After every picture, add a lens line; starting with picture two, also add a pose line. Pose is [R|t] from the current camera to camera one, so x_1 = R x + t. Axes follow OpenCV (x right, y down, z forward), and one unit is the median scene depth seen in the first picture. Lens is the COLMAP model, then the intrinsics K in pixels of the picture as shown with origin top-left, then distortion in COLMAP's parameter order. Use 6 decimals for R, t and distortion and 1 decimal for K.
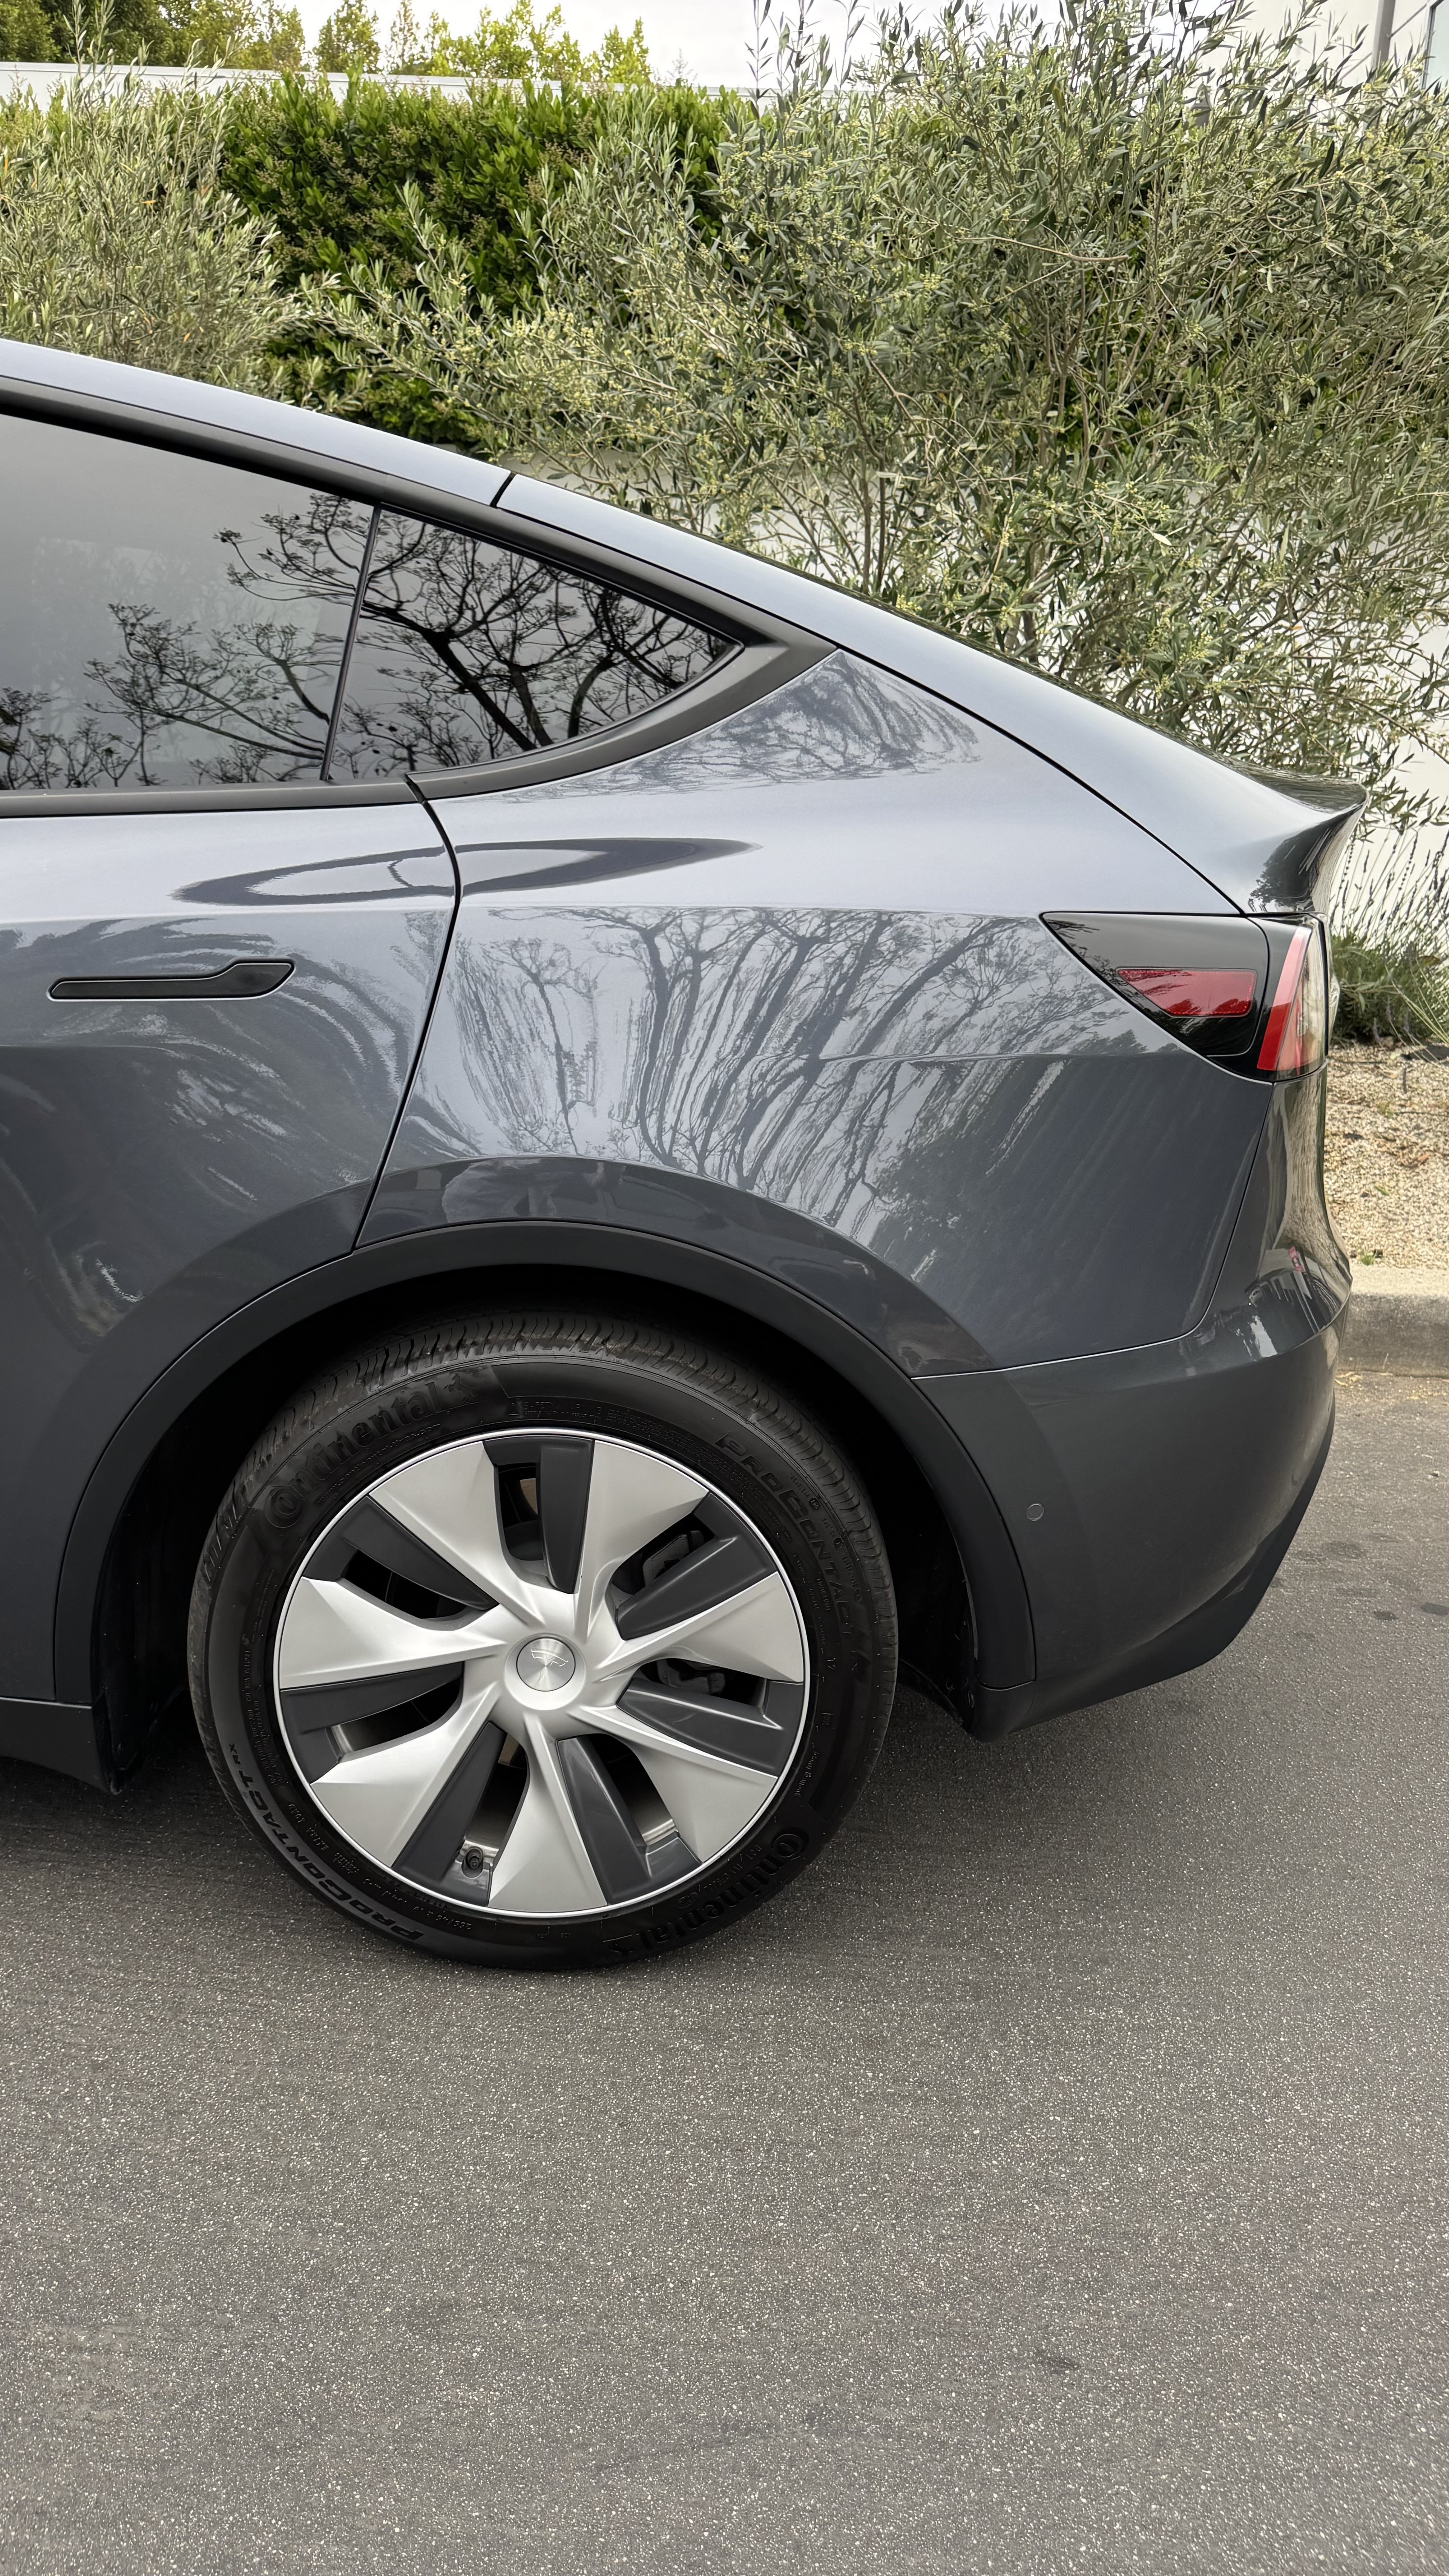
lens RADIAL K [[1808.7, 0, 724.1], [0, 1808.7, 1290.3], [0, 0, 1]] dist [0.025414, -0.008206]
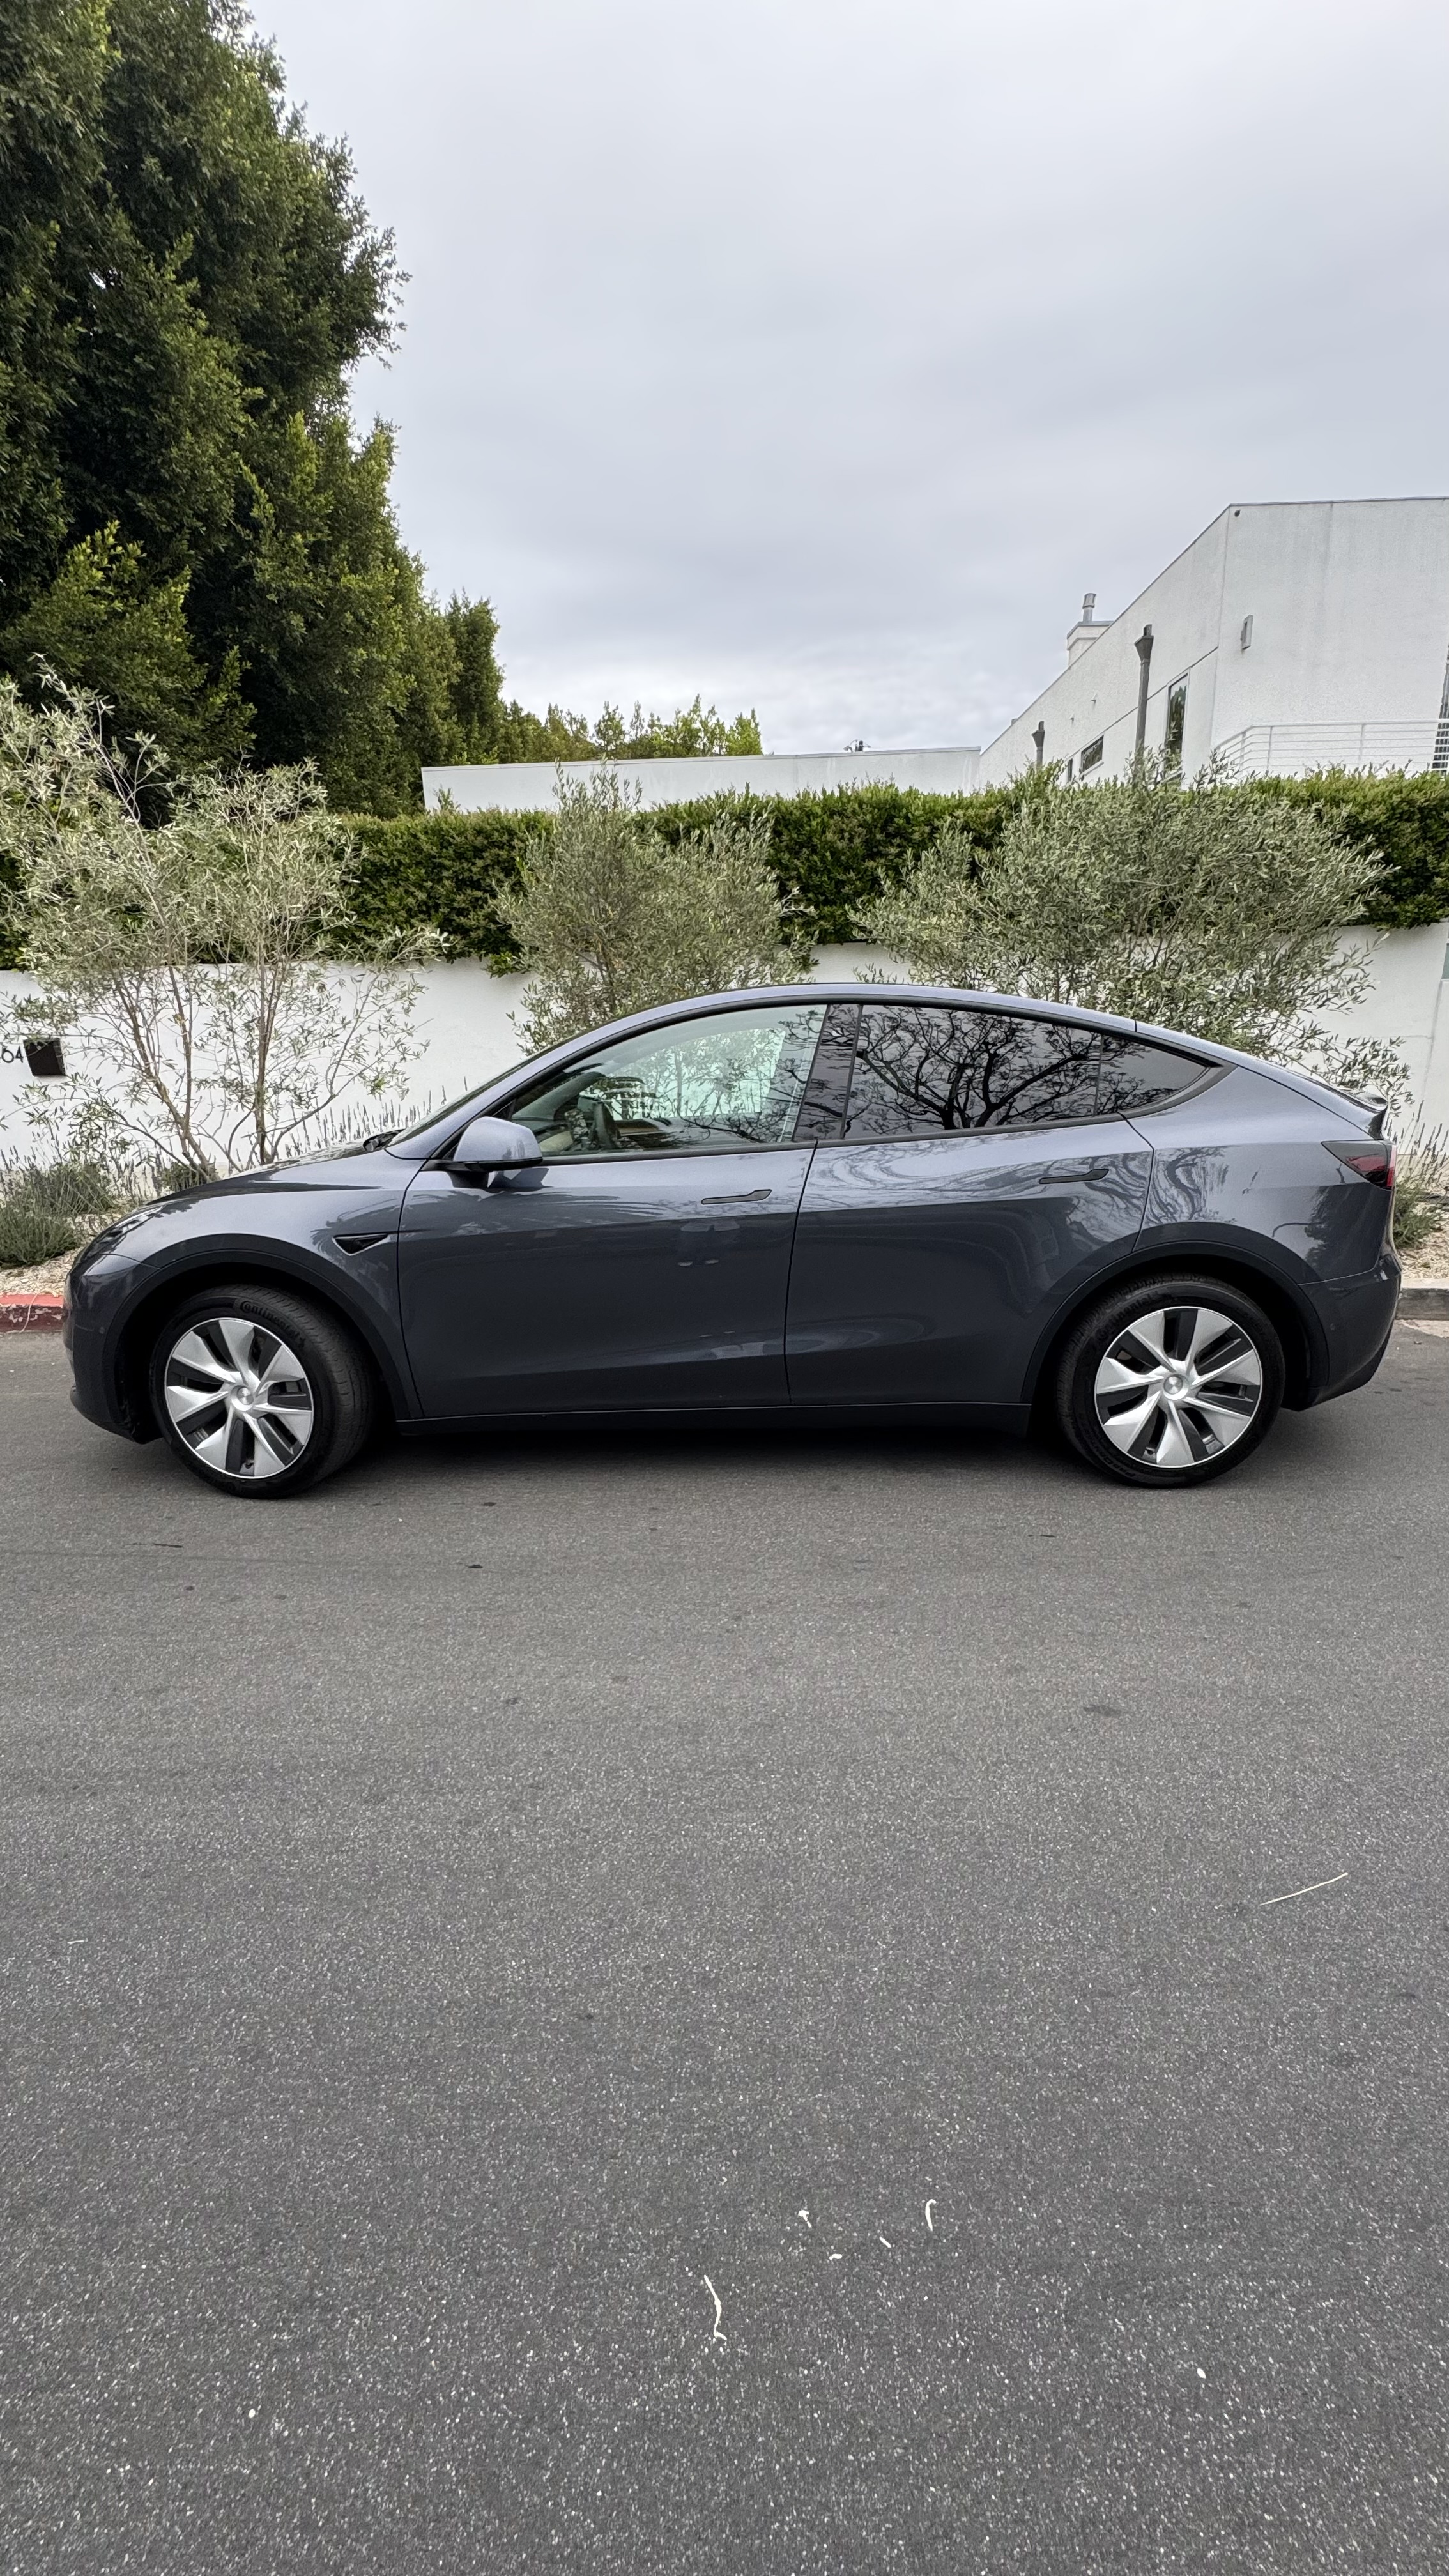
lens RADIAL K [[1064.0, 0, 724.1], [0, 1064.0, 1283.1], [0, 0, 1]] dist [0.001172, 0.000017]
pose [[0.998675, -0.048131, -0.018225, -0.845621], [0.046420, 0.995310, -0.084875, 0.151352], [0.022225, 0.083917, 0.996225, -0.892223]]
